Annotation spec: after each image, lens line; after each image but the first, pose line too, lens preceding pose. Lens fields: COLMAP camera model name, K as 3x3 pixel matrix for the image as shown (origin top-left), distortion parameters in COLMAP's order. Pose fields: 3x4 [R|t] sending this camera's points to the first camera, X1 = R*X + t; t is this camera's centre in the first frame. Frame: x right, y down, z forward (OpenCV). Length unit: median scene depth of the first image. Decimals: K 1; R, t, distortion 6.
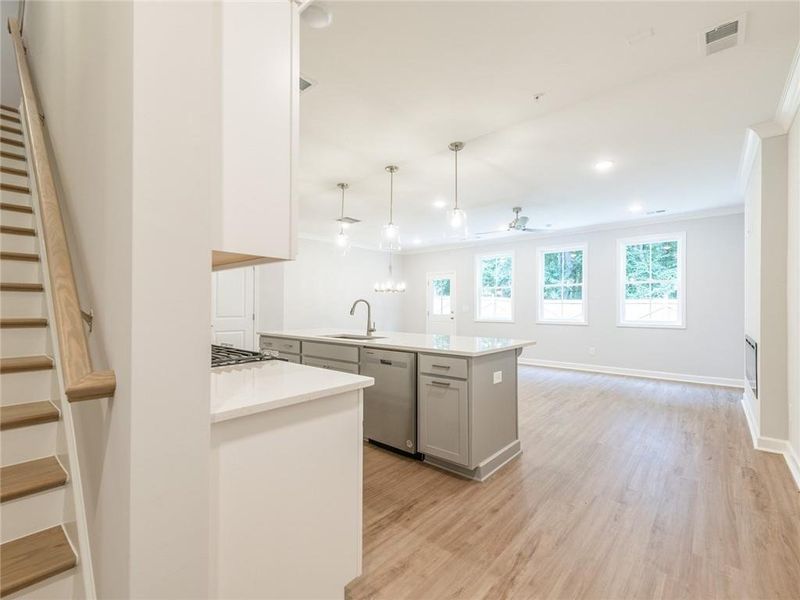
lens RADIAL K [[352.3, 0, 400.0], [0, 352.3, 300.0], [0, 0, 1]] dist [0.000041, -0.000103]
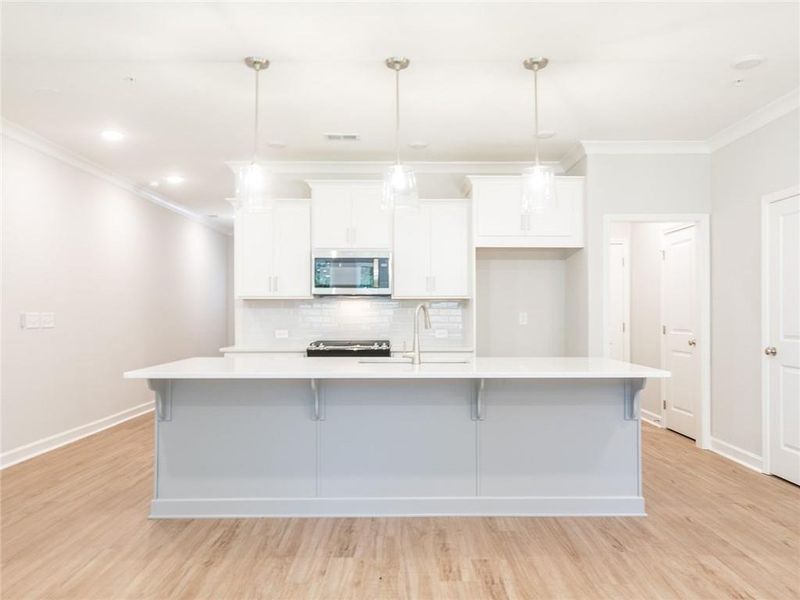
lens RADIAL K [[605.9, 0, 400.0], [0, 605.9, 300.0], [0, 0, 1]] dist [0.006136, 0.004080]
pose [[-0.749877, -0.015408, -0.661398, 1.064738], [0.007175, 0.999481, -0.031418, 0.047640], [0.661538, -0.028305, -0.749377, 3.080884]]
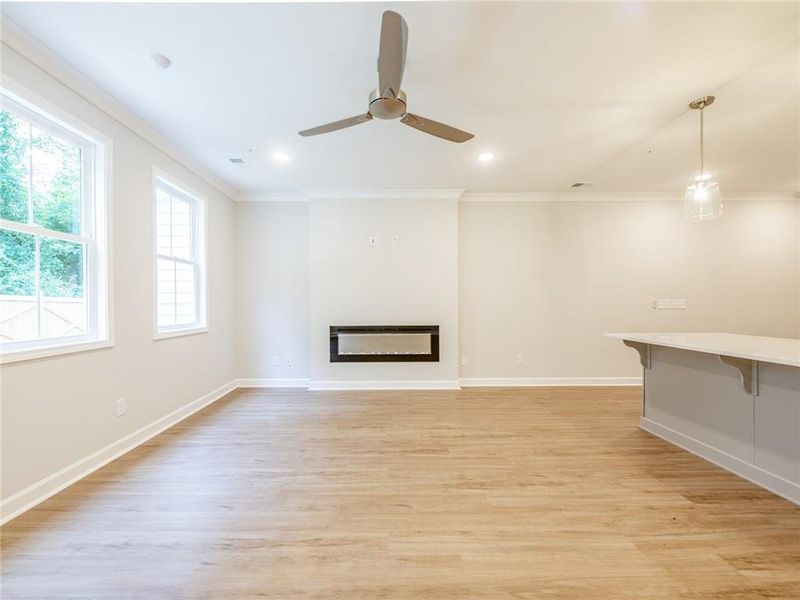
lens RADIAL K [[345.6, 0, 381.5], [0, 345.6, 304.6], [0, 0, 1]] dist [-0.003519, -0.000967]
pose [[-0.664108, -0.005074, 0.747619, 0.090682], [-0.005457, 0.999983, 0.001939, 0.052416], [-0.747617, -0.002792, -0.664125, 3.214736]]
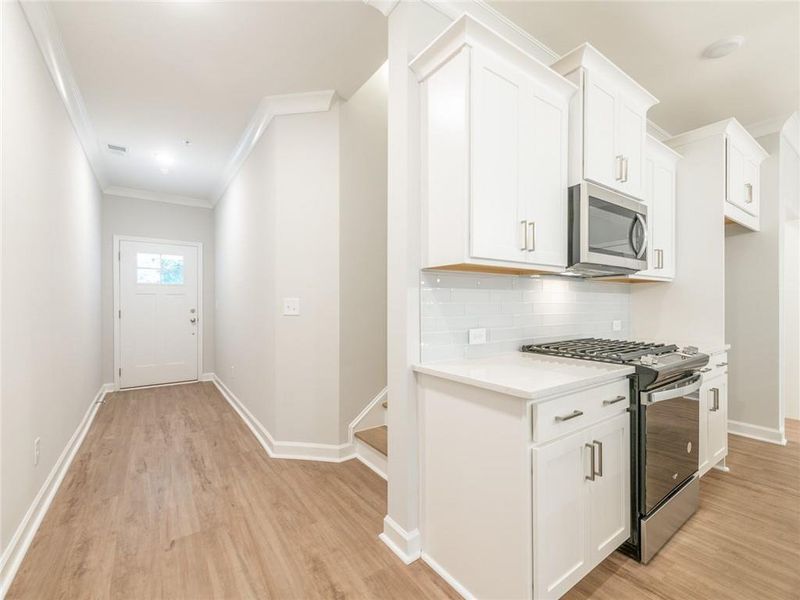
lens RADIAL K [[352.3, 0, 400.0], [0, 352.3, 300.0], [0, 0, 1]] dist [0.000041, -0.000103]
pose [[-0.219897, -0.004587, -0.975512, 0.525631], [0.011378, 0.999909, -0.007266, 0.026345], [0.975457, -0.012697, -0.219825, 0.630288]]
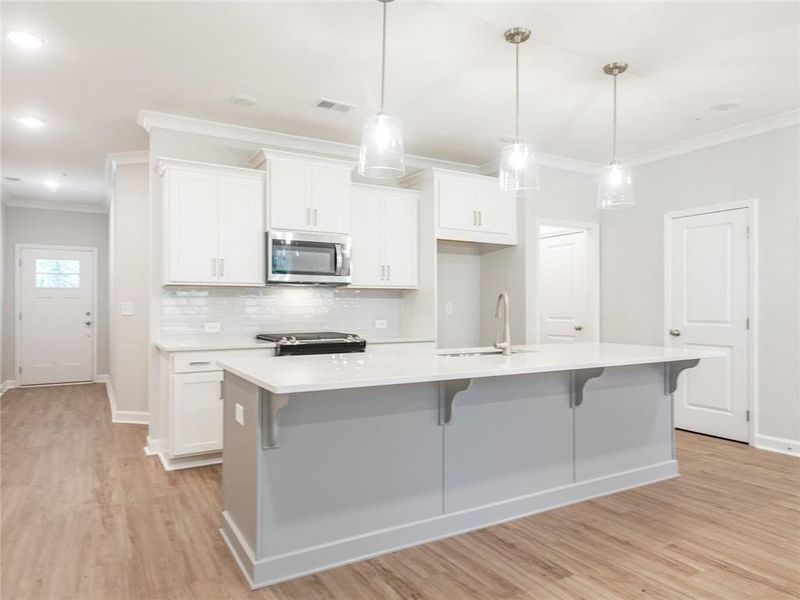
lens RADIAL K [[537.5, 0, 400.0], [0, 537.5, 300.0], [0, 0, 1]] dist [0.003121, -0.001207]
pose [[-0.314858, -0.010315, -0.949083, 1.379732], [0.008947, 0.999864, -0.013835, 0.041920], [0.949096, -0.012848, -0.314723, 1.974174]]
